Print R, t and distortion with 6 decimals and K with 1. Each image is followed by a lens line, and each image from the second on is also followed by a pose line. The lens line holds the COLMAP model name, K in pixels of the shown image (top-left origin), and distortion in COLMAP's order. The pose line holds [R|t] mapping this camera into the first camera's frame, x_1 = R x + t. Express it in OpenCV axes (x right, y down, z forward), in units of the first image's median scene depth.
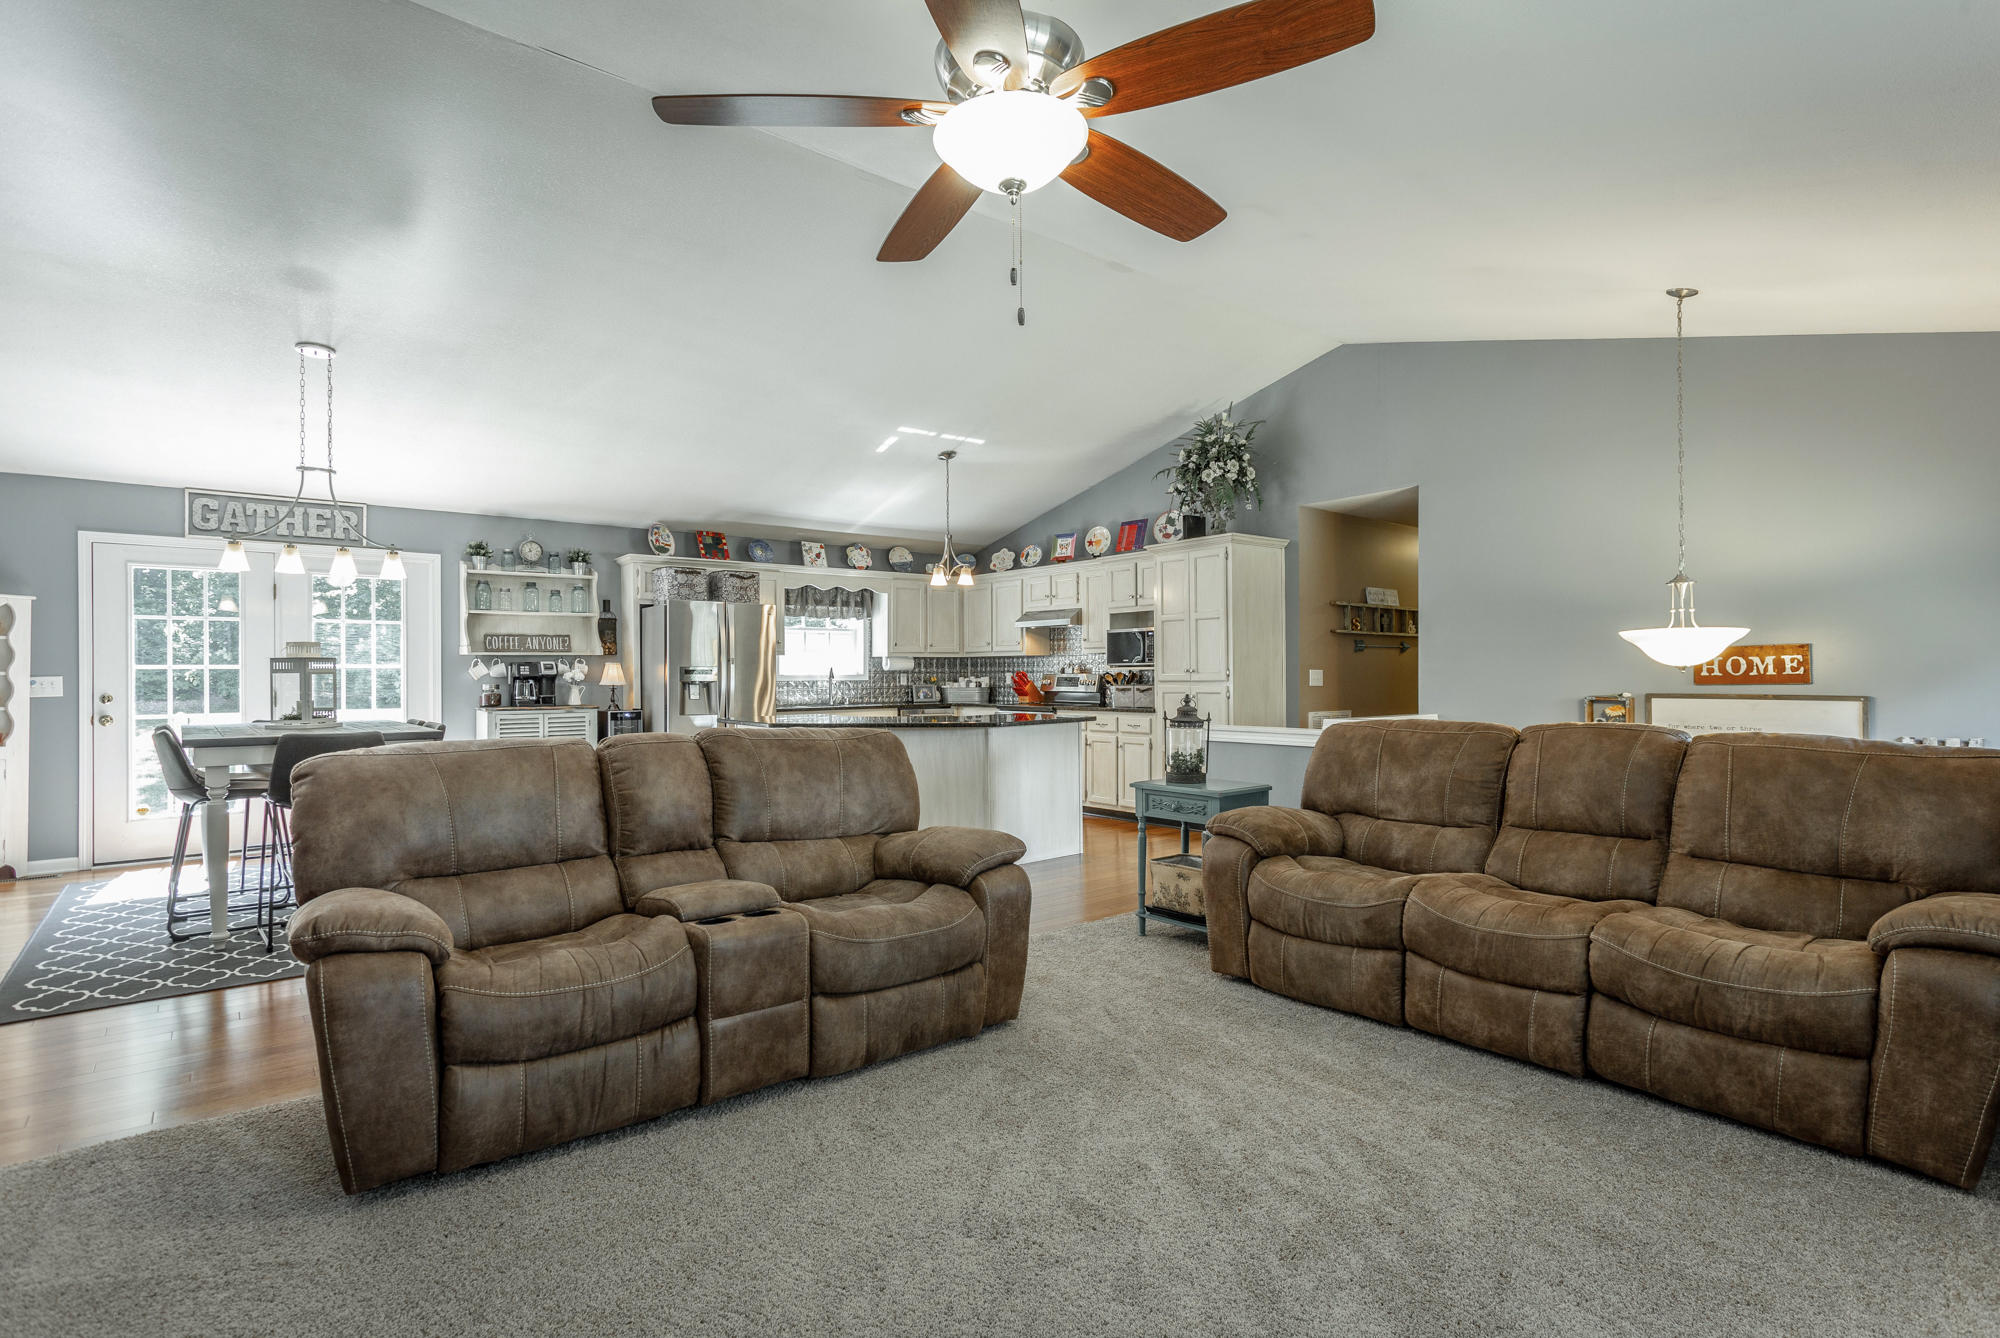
lens RADIAL K [[968.3, 0, 1015.5], [0, 968.3, 660.4], [0, 0, 1]] dist [0.005870, 0.000005]
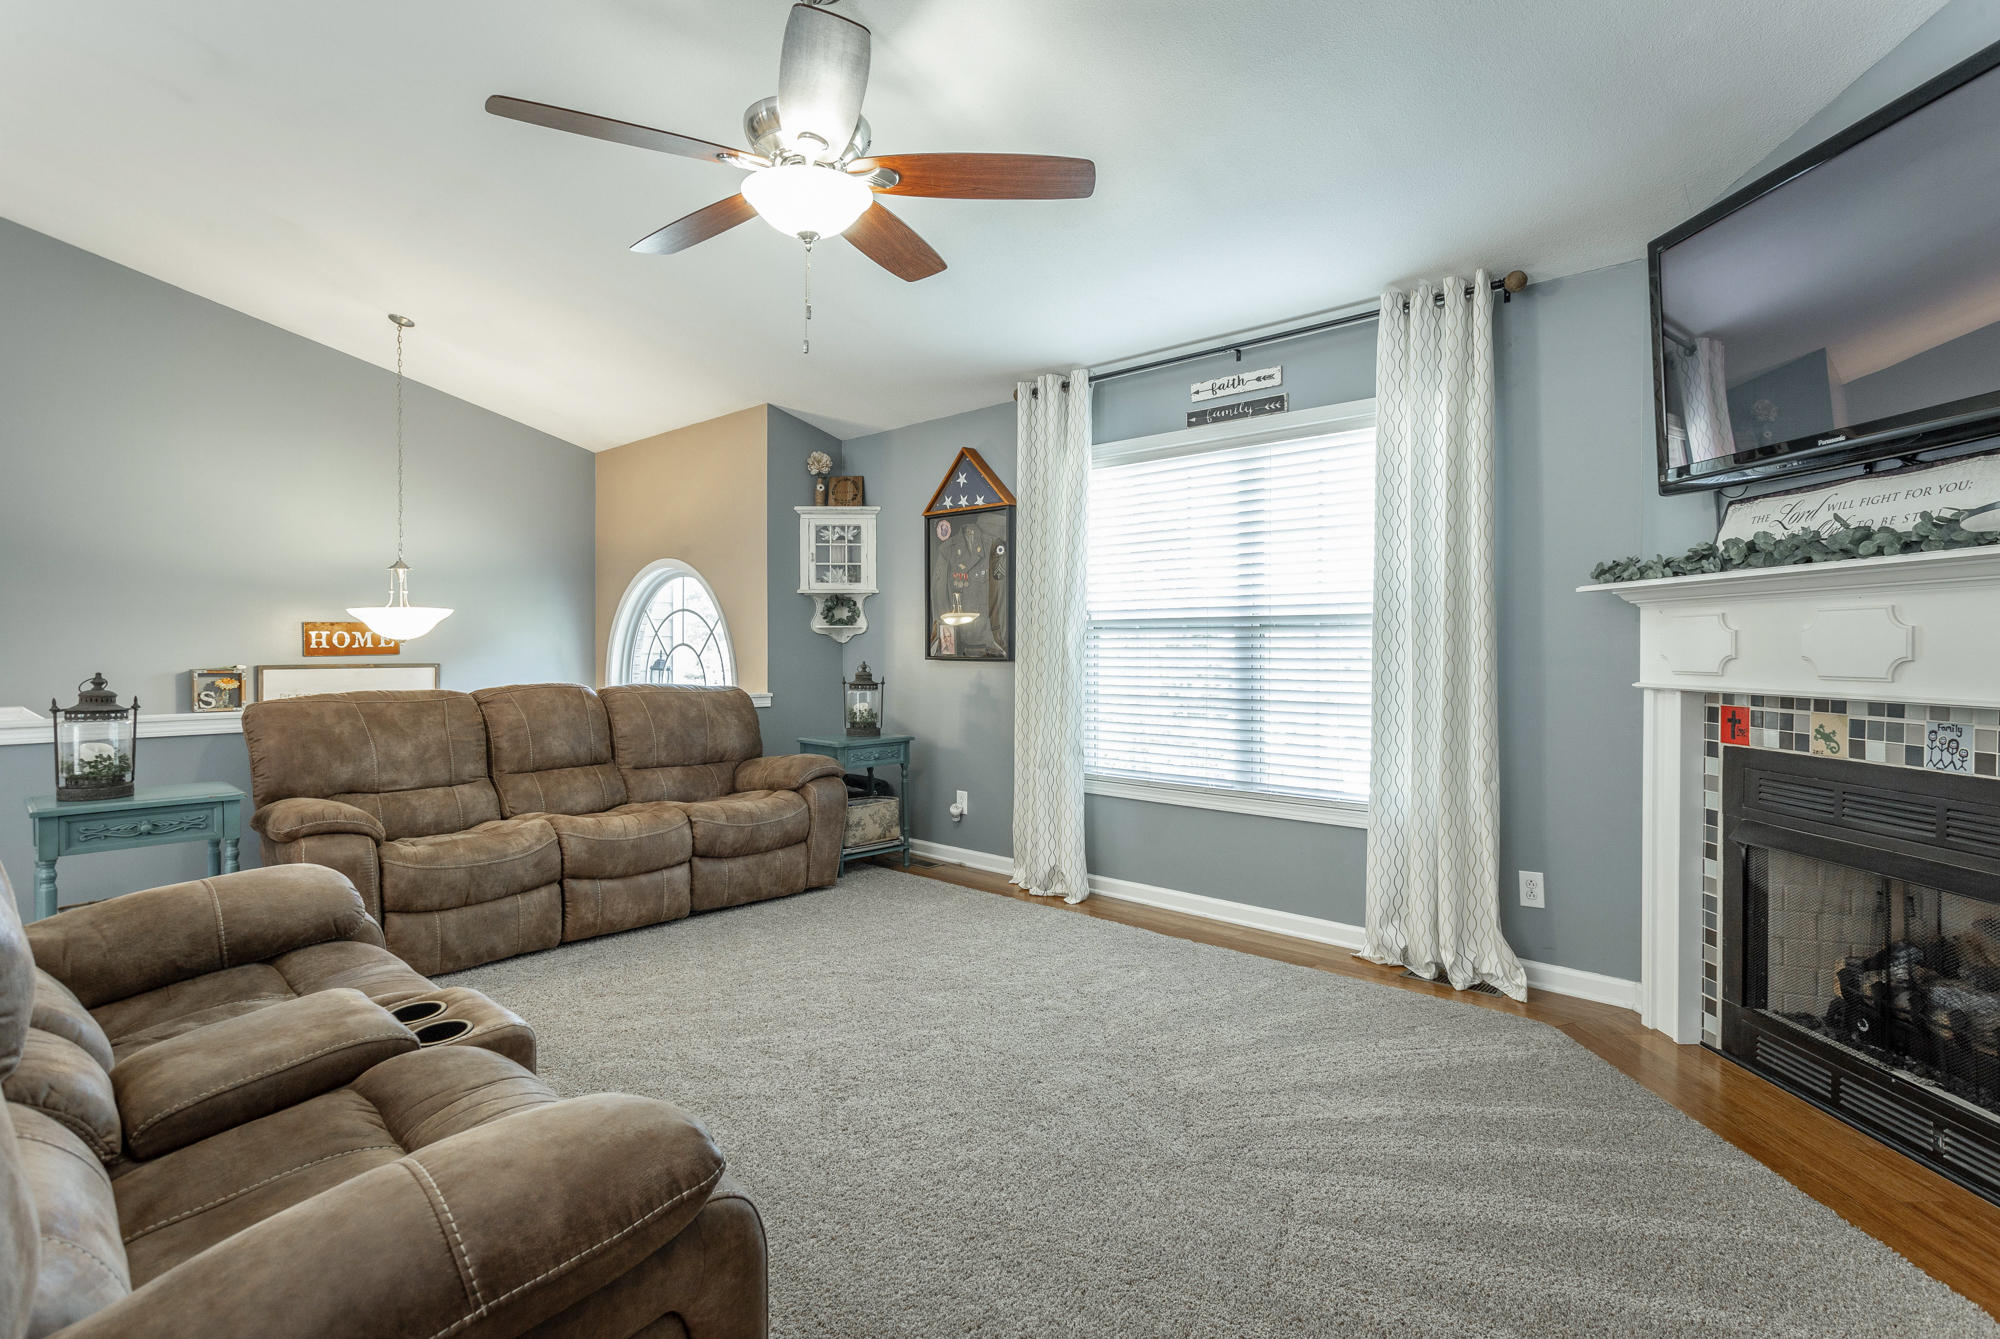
lens RADIAL K [[968.3, 0, 1001.8], [0, 968.3, 651.4], [0, 0, 1]] dist [0.005870, 0.000005]
pose [[-0.124515, -0.000953, 0.992217, -0.661092], [-0.016233, 0.999868, -0.001076, 0.011359], [-0.992085, -0.016241, -0.124514, 0.494268]]
